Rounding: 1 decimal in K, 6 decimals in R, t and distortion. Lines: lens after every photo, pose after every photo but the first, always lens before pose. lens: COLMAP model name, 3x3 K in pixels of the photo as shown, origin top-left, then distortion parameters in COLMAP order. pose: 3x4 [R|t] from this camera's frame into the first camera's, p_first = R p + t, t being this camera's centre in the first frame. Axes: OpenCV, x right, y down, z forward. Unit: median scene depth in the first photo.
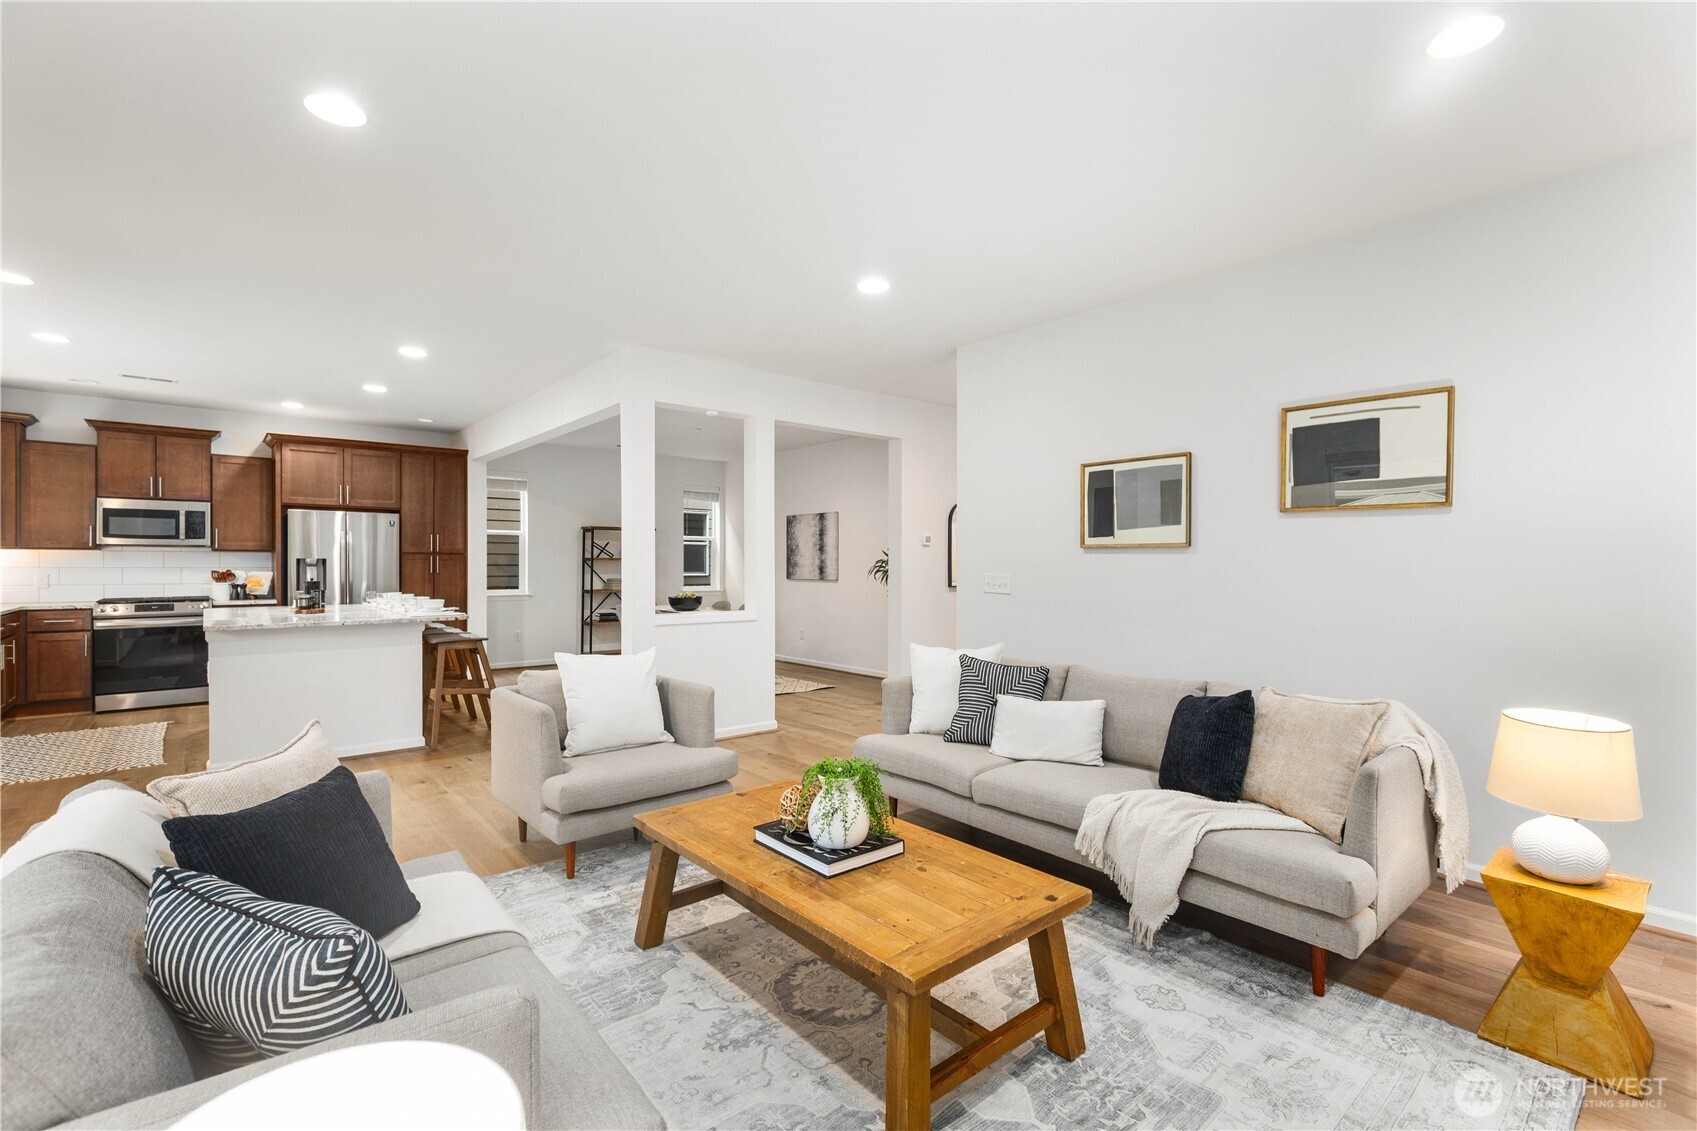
lens RADIAL K [[759.8, 0, 851.1], [0, 759.8, 570.1], [0, 0, 1]] dist [0.000607, -0.000047]
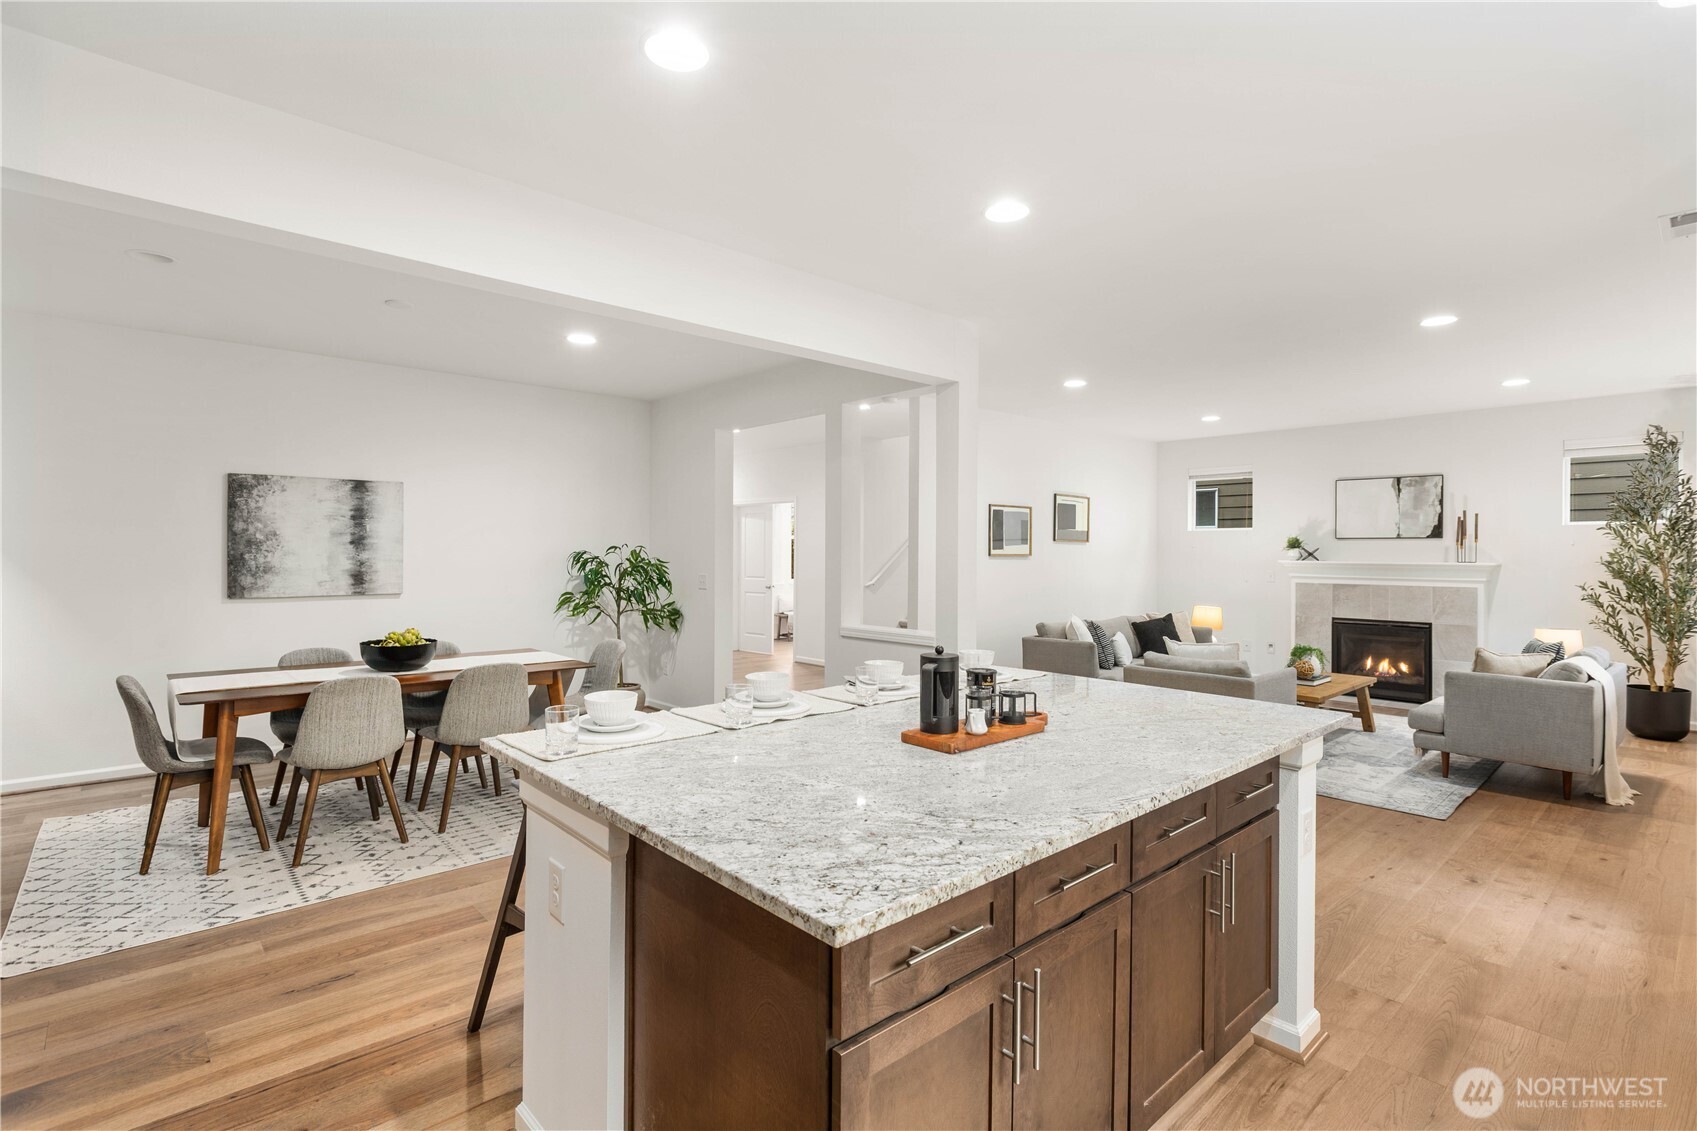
lens RADIAL K [[806.0, 0, 845.7], [0, 806.0, 551.8], [0, 0, 1]] dist [-0.002229, -0.000695]
pose [[-0.033782, -0.004309, 0.999420, -0.665416], [0.002426, 0.999987, 0.004394, -0.022073], [-0.999426, 0.002574, -0.033771, 0.650151]]
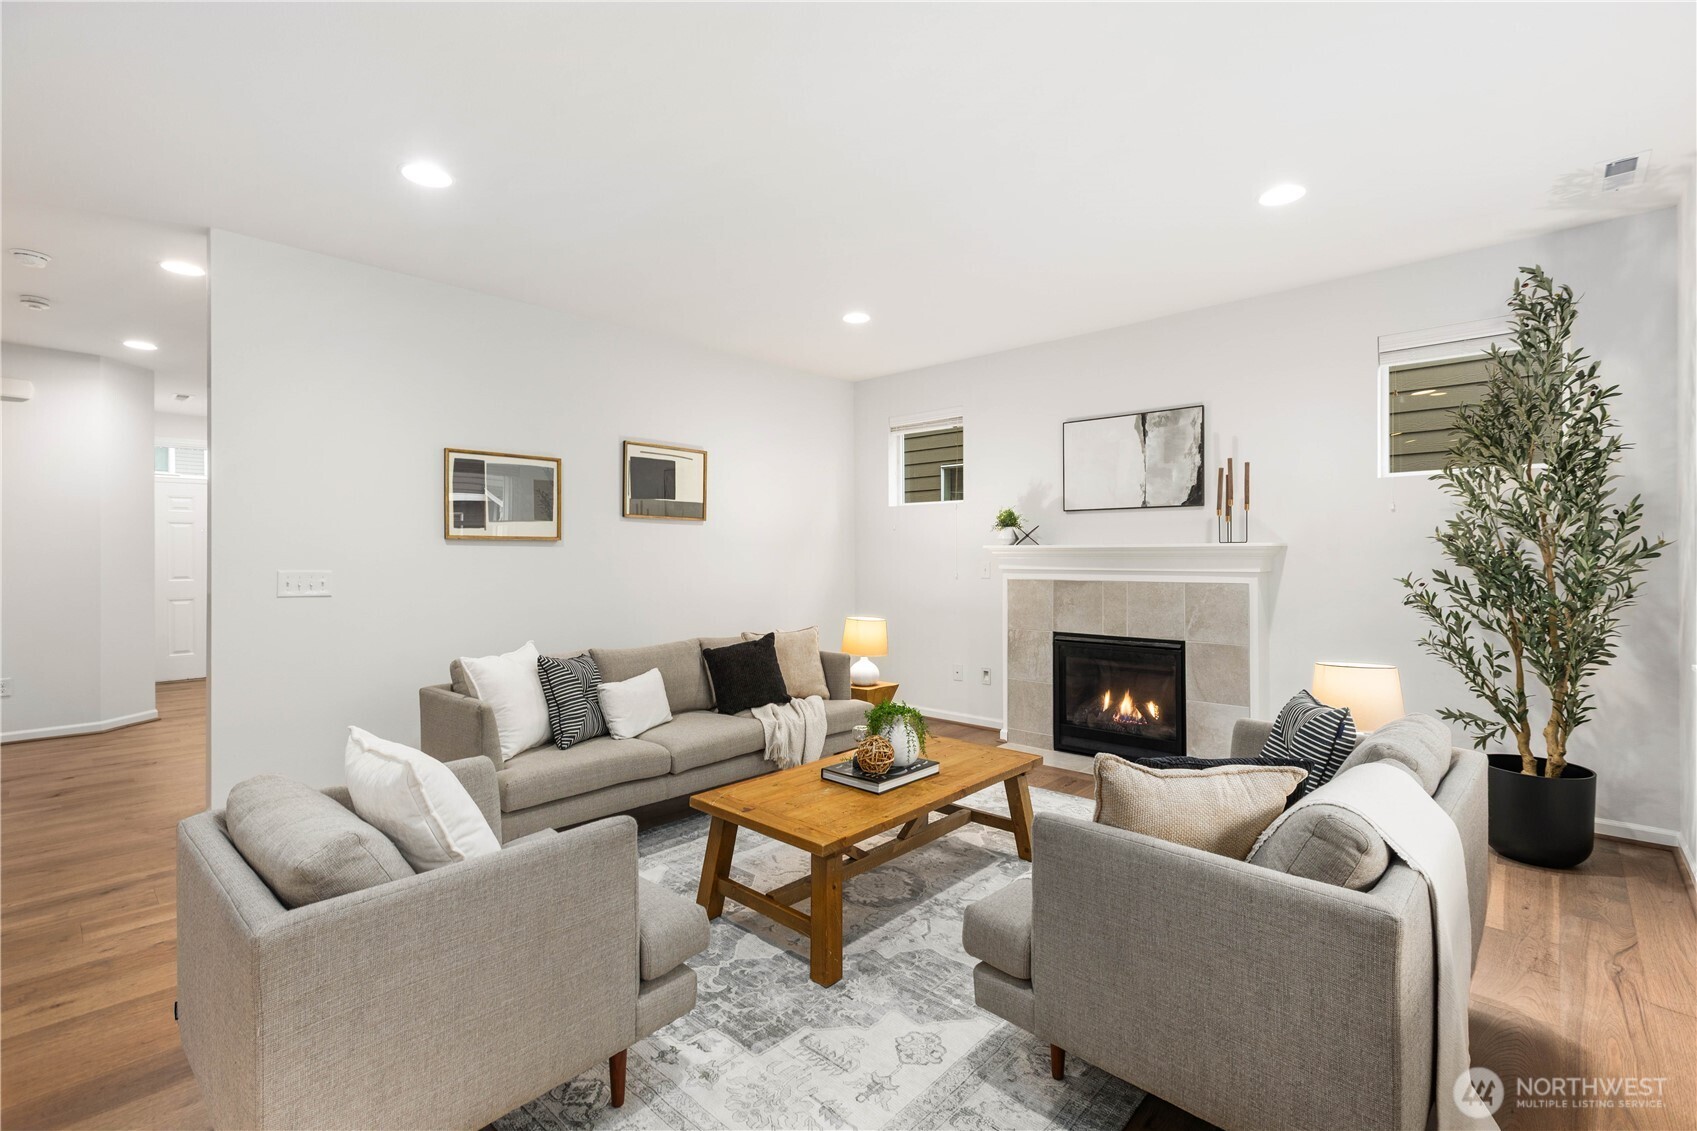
lens RADIAL K [[759.8, 0, 844.7], [0, 759.8, 553.7], [0, 0, 1]] dist [0.000607, -0.000047]
pose [[-0.117615, -0.002506, 0.993056, -0.321000], [0.010972, 0.999932, 0.003822, -0.004238], [-0.992999, 0.011346, -0.117579, 0.298275]]
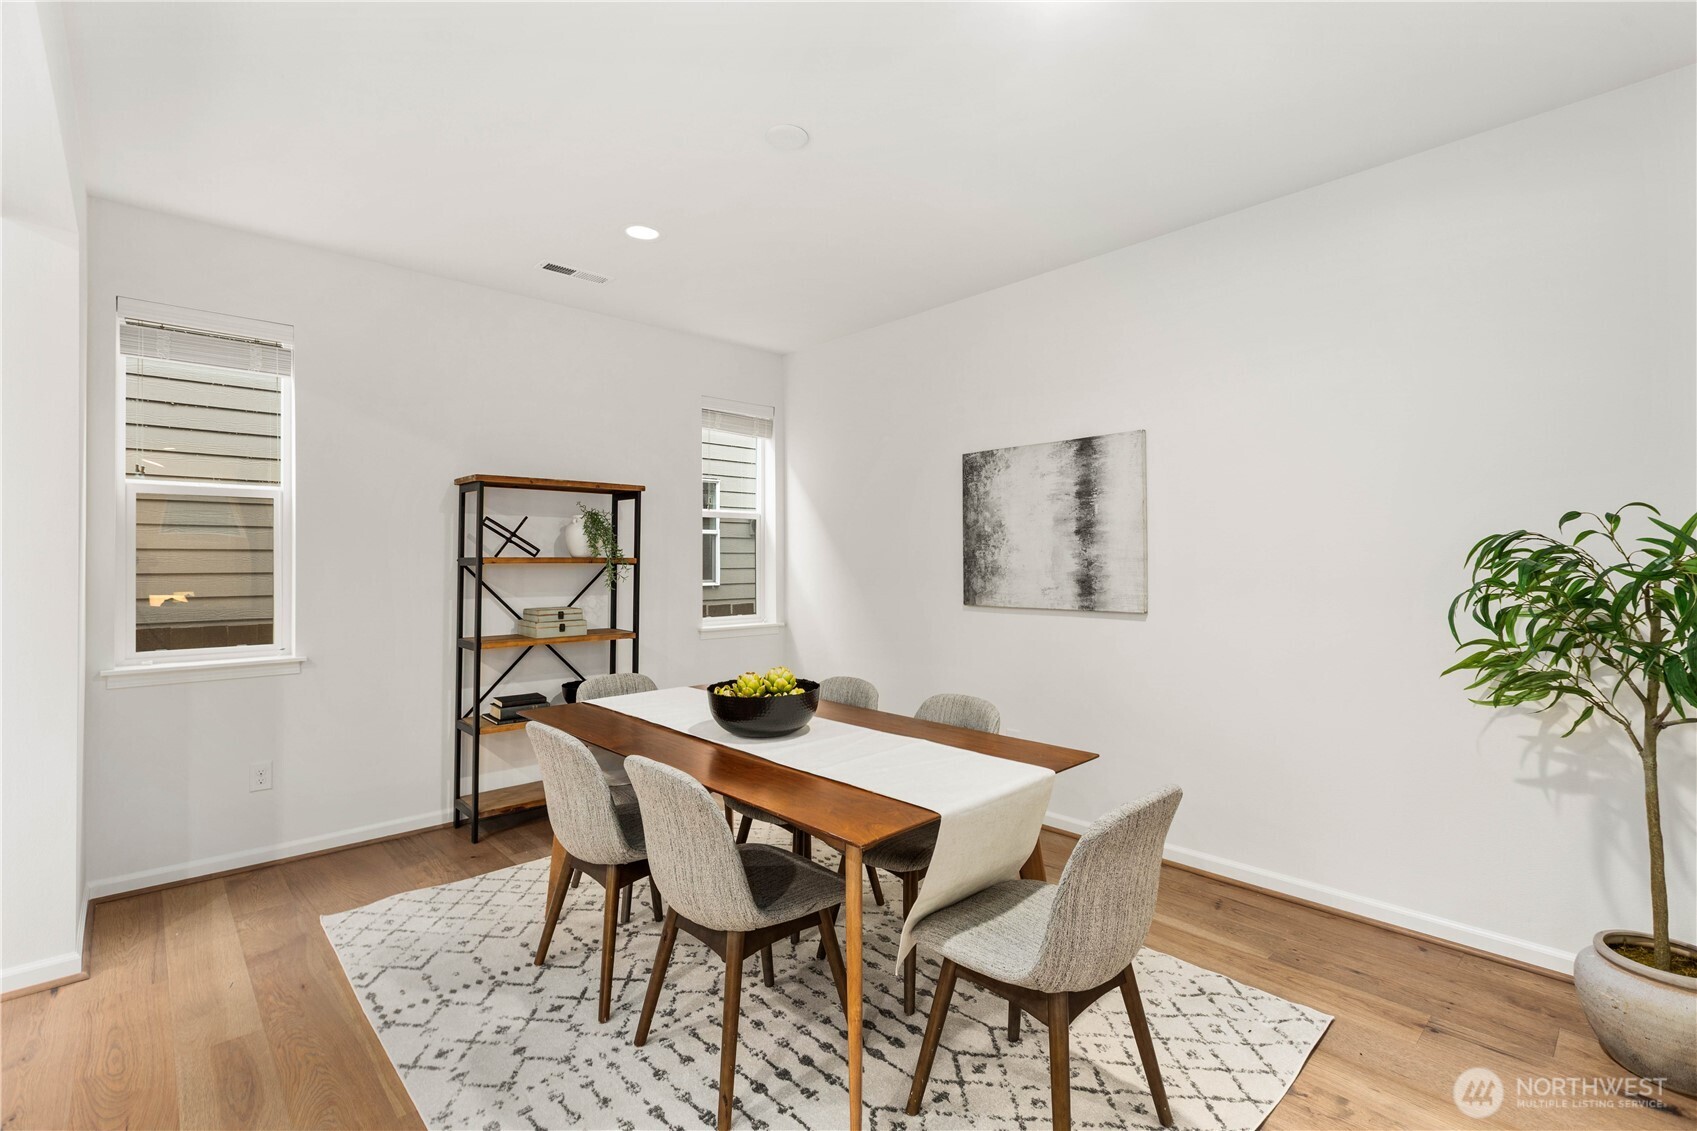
lens RADIAL K [[759.8, 0, 859.1], [0, 759.8, 556.3], [0, 0, 1]] dist [0.000607, -0.000047]
pose [[0.998306, -0.006091, 0.057856, -0.176011], [0.006995, 0.999856, -0.015432, -0.009694], [-0.057754, 0.015811, 0.998206, 0.623427]]
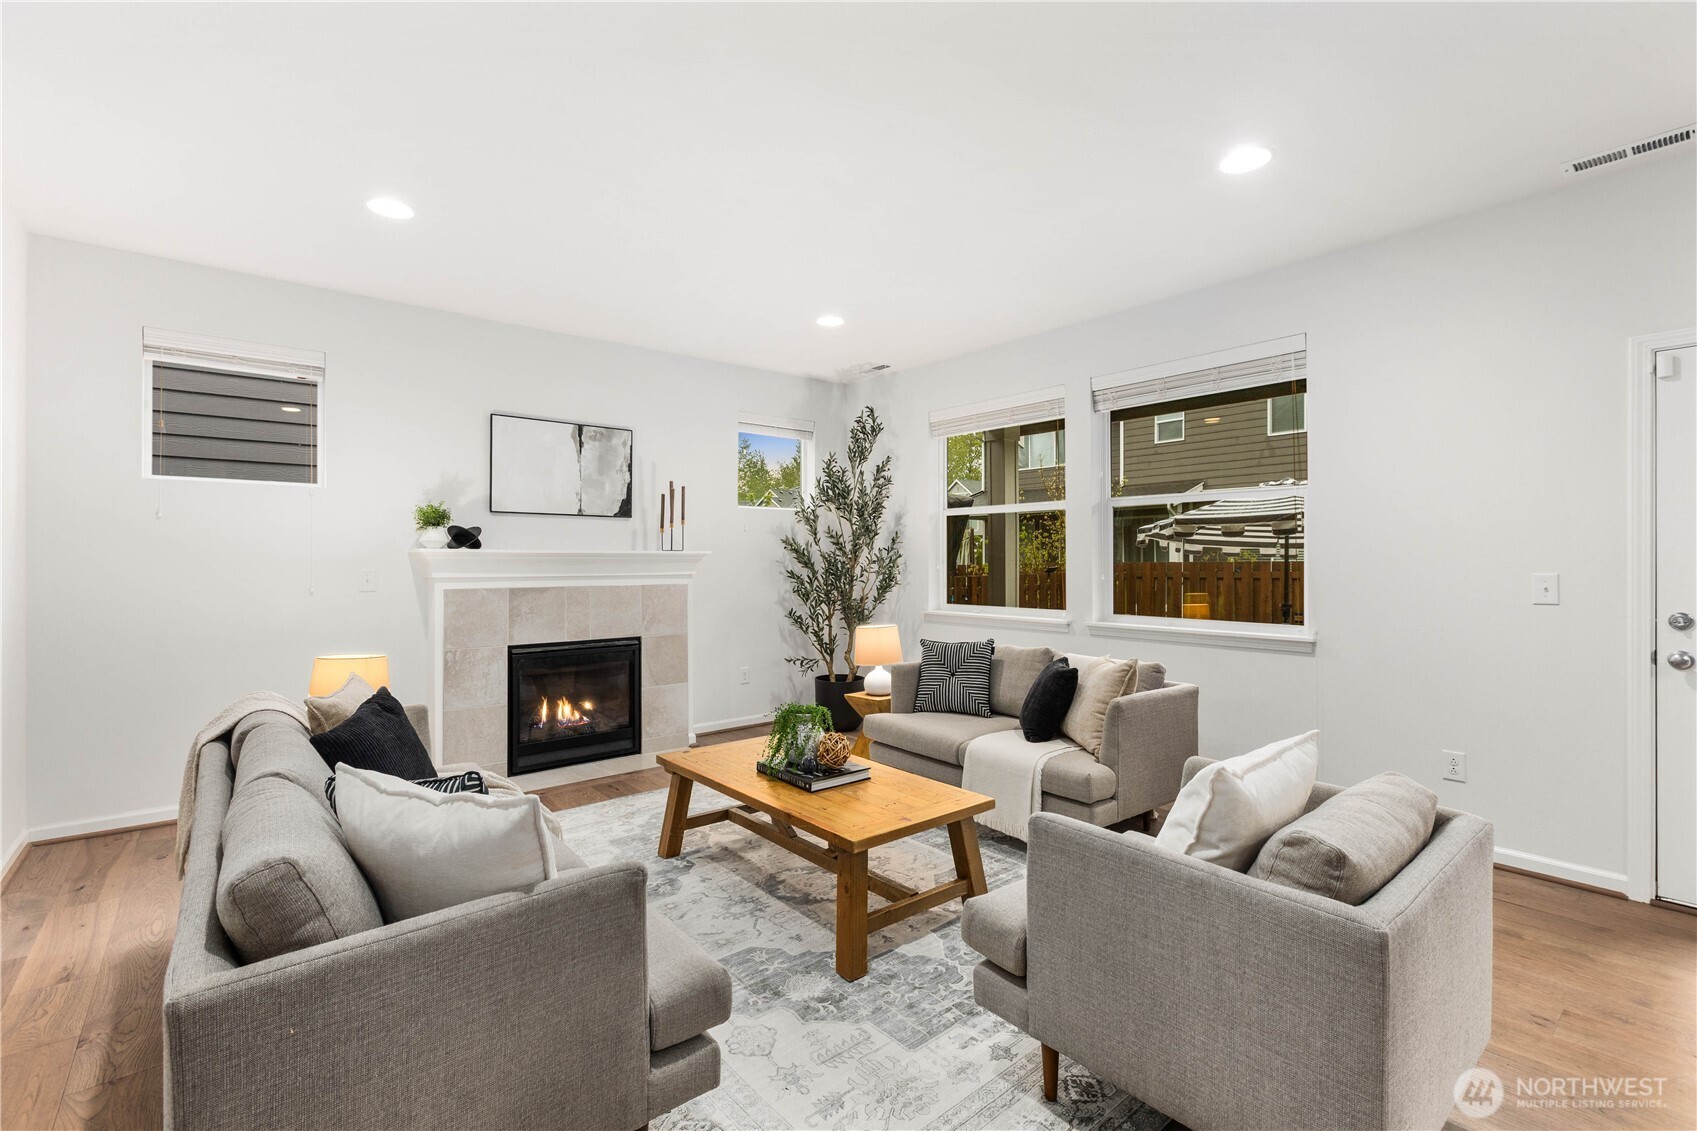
lens RADIAL K [[759.8, 0, 840.1], [0, 759.8, 556.9], [0, 0, 1]] dist [0.000607, -0.000047]
pose [[-0.999908, -0.001414, 0.013513, -0.021447], [-0.001392, 0.999998, 0.001605, -0.003035], [-0.013515, 0.001586, -0.999907, 0.571675]]
